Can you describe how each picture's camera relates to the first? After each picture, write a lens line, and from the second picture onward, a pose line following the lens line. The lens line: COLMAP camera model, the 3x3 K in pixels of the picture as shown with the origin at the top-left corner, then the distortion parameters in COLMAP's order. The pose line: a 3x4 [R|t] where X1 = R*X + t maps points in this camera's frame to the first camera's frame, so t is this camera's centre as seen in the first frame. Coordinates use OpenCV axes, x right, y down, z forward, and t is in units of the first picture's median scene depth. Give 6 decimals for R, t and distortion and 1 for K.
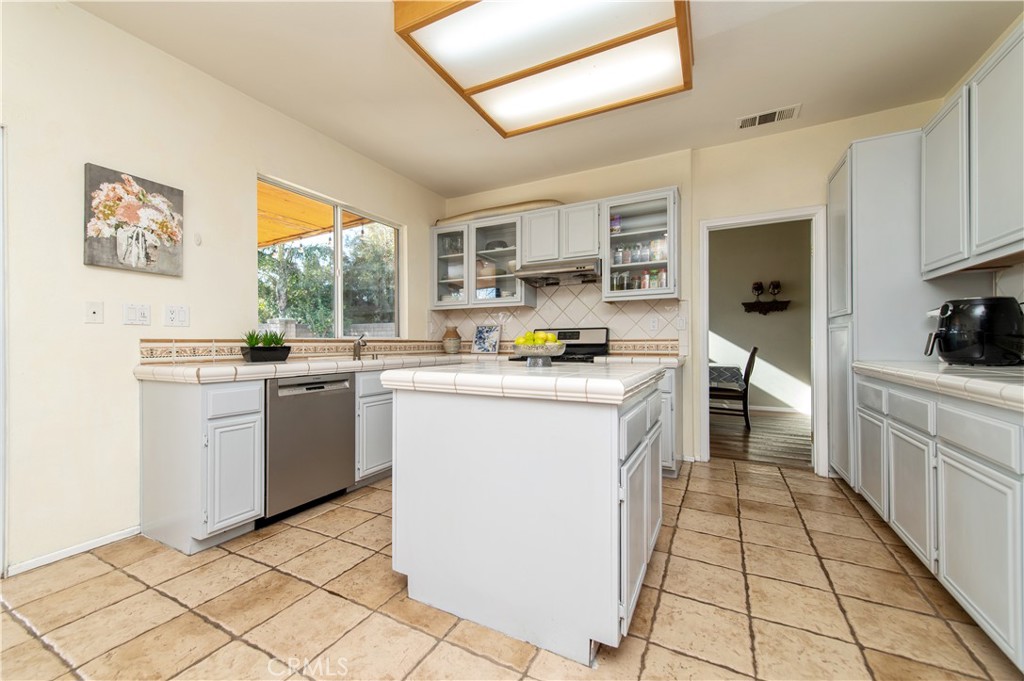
lens RADIAL K [[399.5, 0, 520.7], [0, 399.5, 343.7], [0, 0, 1]] dist [0.014299, -0.003804]
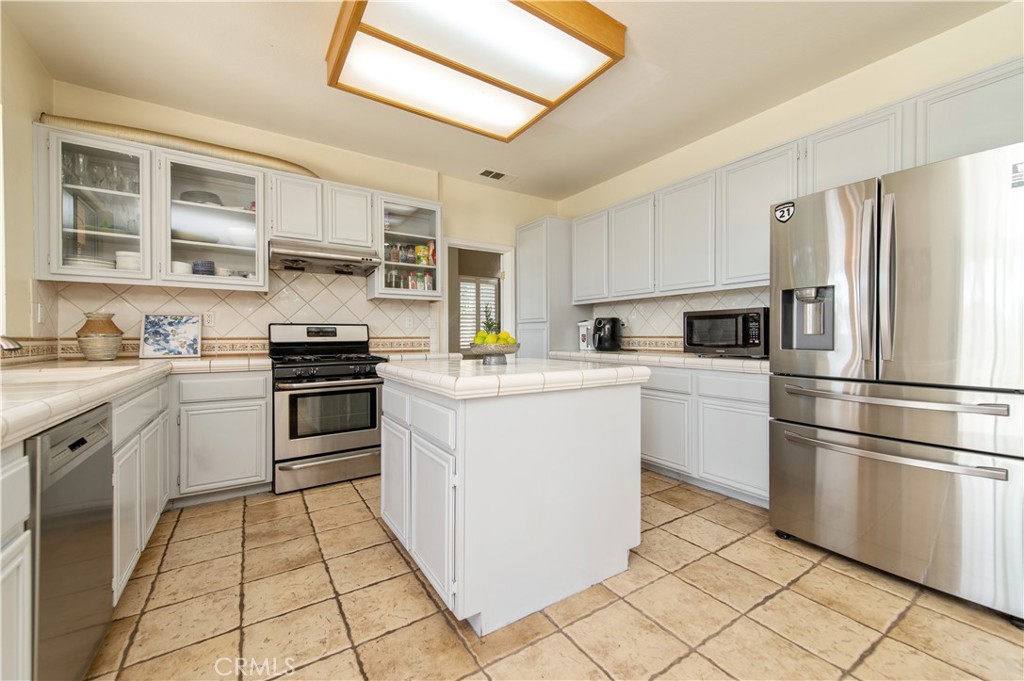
lens RADIAL K [[399.5, 0, 511.3], [0, 399.5, 339.3], [0, 0, 1]] dist [0.014299, -0.003804]
pose [[0.501794, -0.001976, 0.864985, -0.433652], [0.004024, 0.999992, -0.000051, -0.003197], [-0.864978, 0.003506, 0.501798, 0.222086]]
